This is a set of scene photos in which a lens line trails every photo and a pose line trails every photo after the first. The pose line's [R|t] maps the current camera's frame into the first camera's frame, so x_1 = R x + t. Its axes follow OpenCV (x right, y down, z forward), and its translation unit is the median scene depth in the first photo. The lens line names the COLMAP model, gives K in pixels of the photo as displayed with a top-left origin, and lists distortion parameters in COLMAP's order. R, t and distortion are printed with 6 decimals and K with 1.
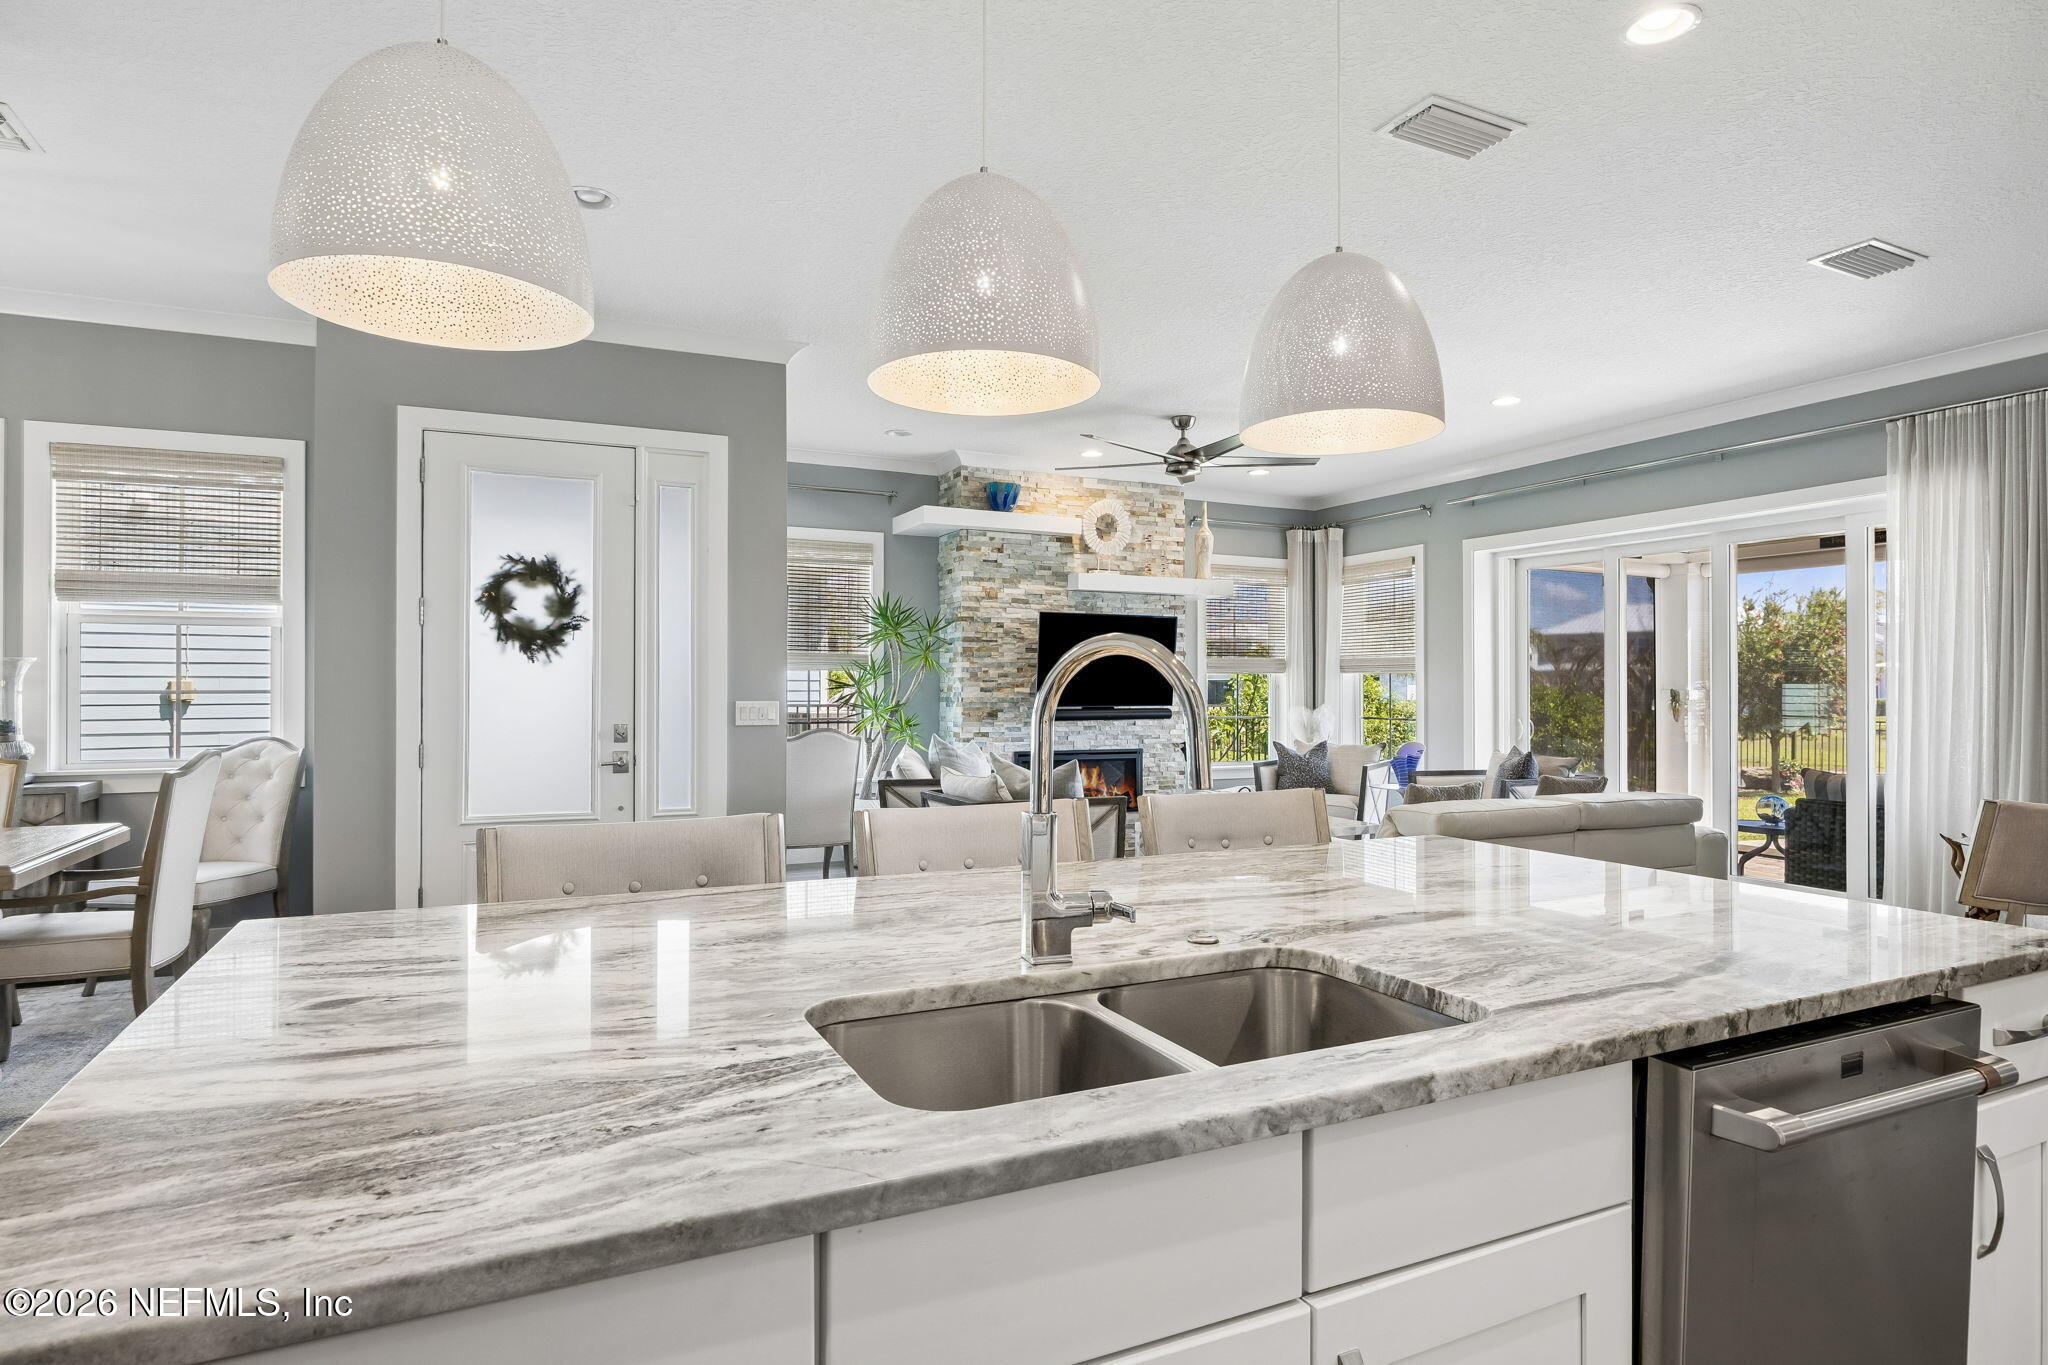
lens RADIAL K [[1117.6, 0, 1023.3], [0, 1117.6, 675.5], [0, 0, 1]] dist [0.000487, -0.000954]
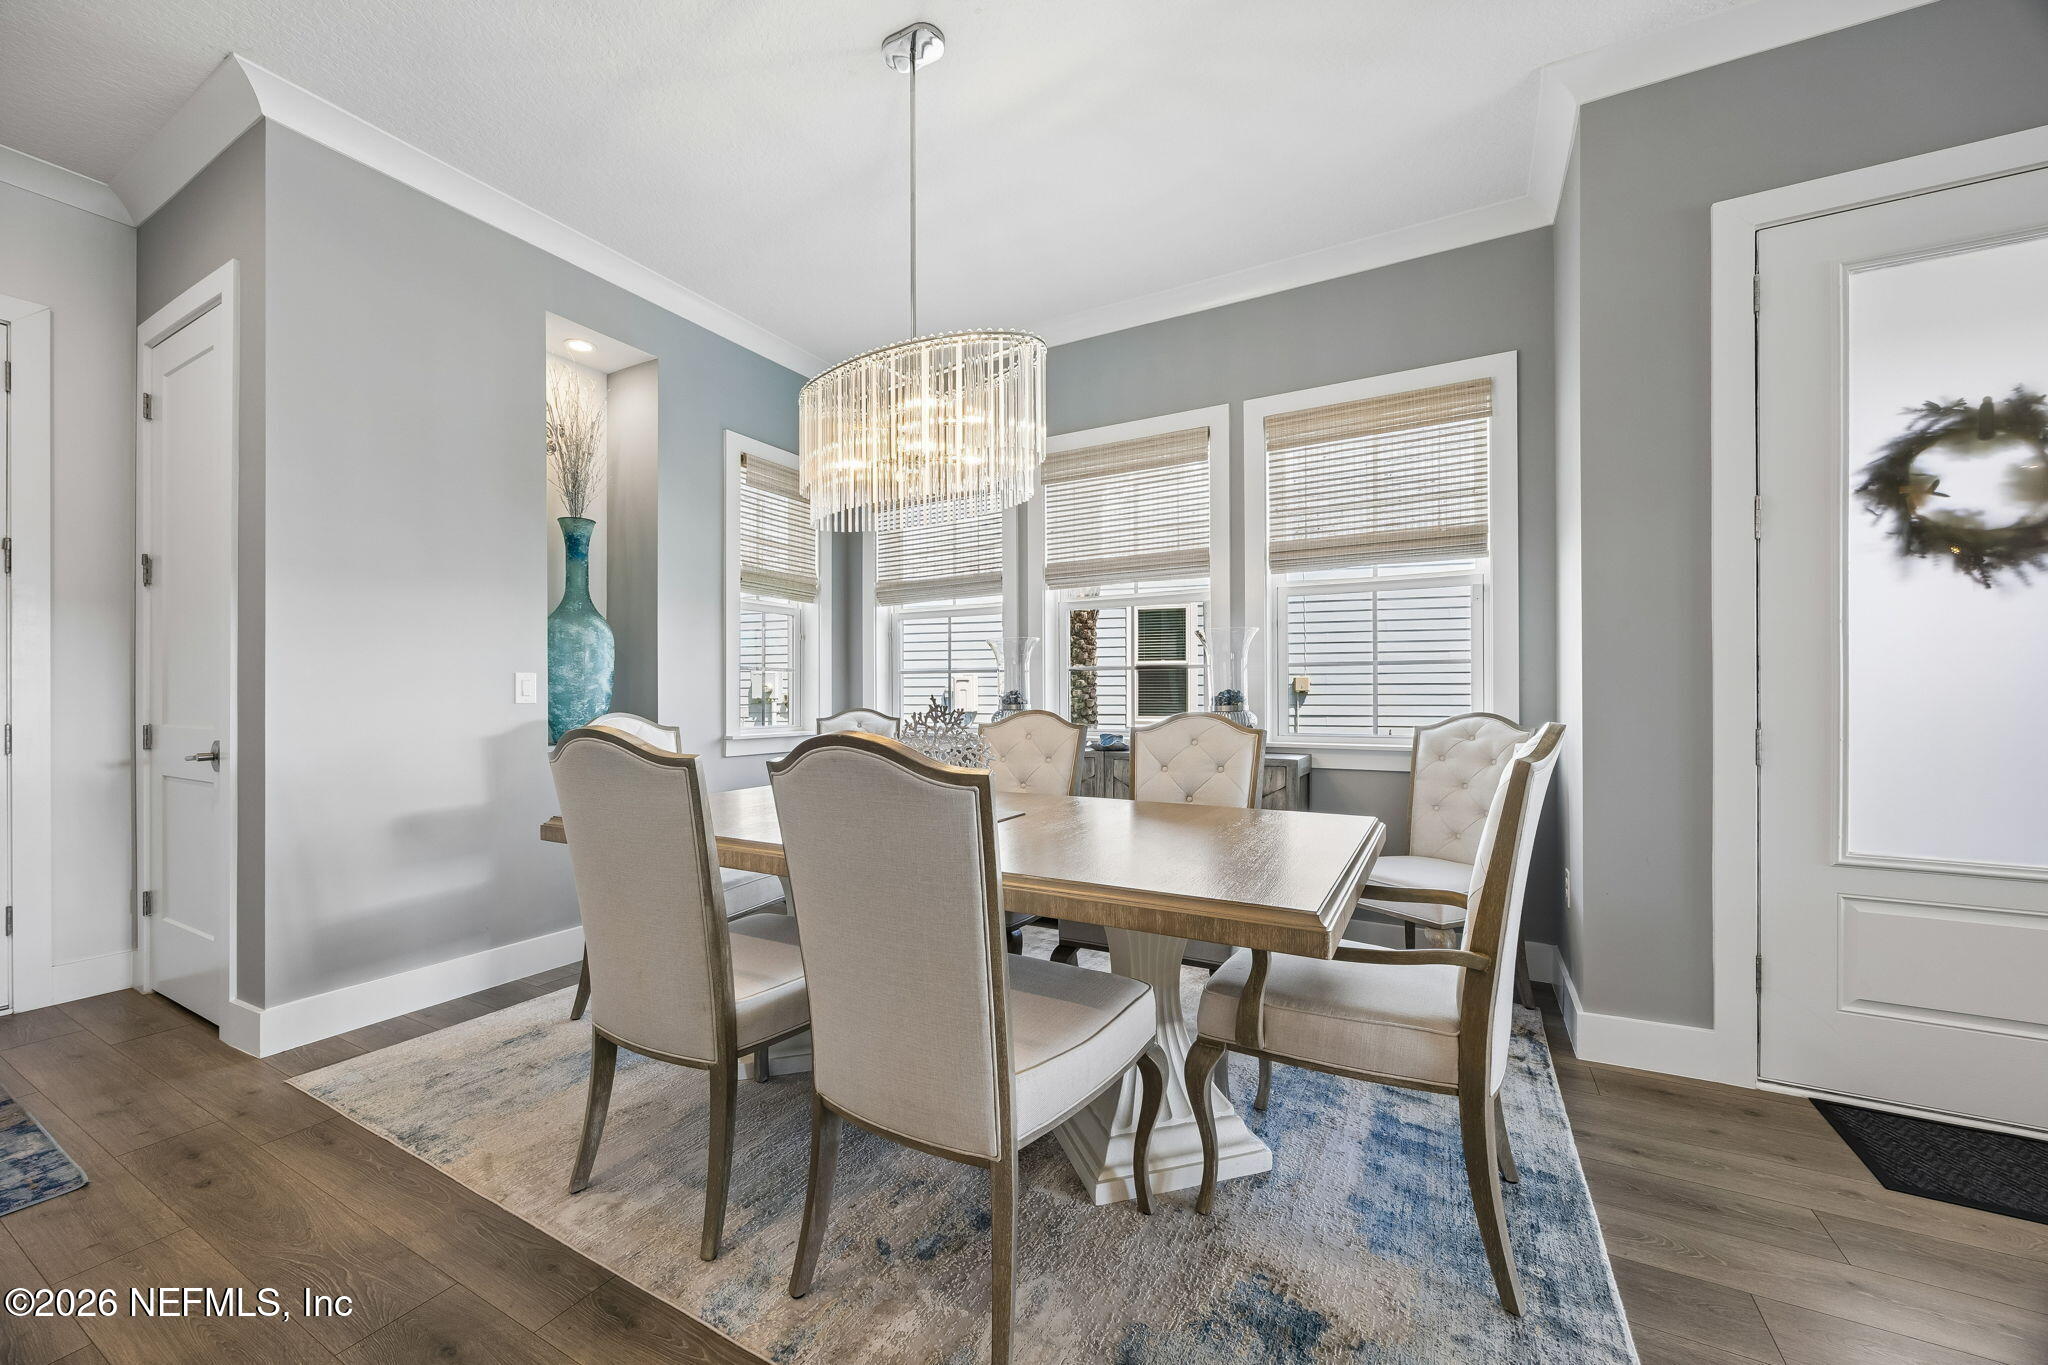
lens RADIAL K [[769.2, 0, 1024.7], [0, 769.2, 692.3], [0, 0, 1]] dist [0.000541, 0.000090]
pose [[0.581508, -0.002530, -0.813537, -0.407271], [0.011215, 0.999925, 0.004907, 0.032814], [0.813464, -0.011978, 0.581493, 0.392087]]
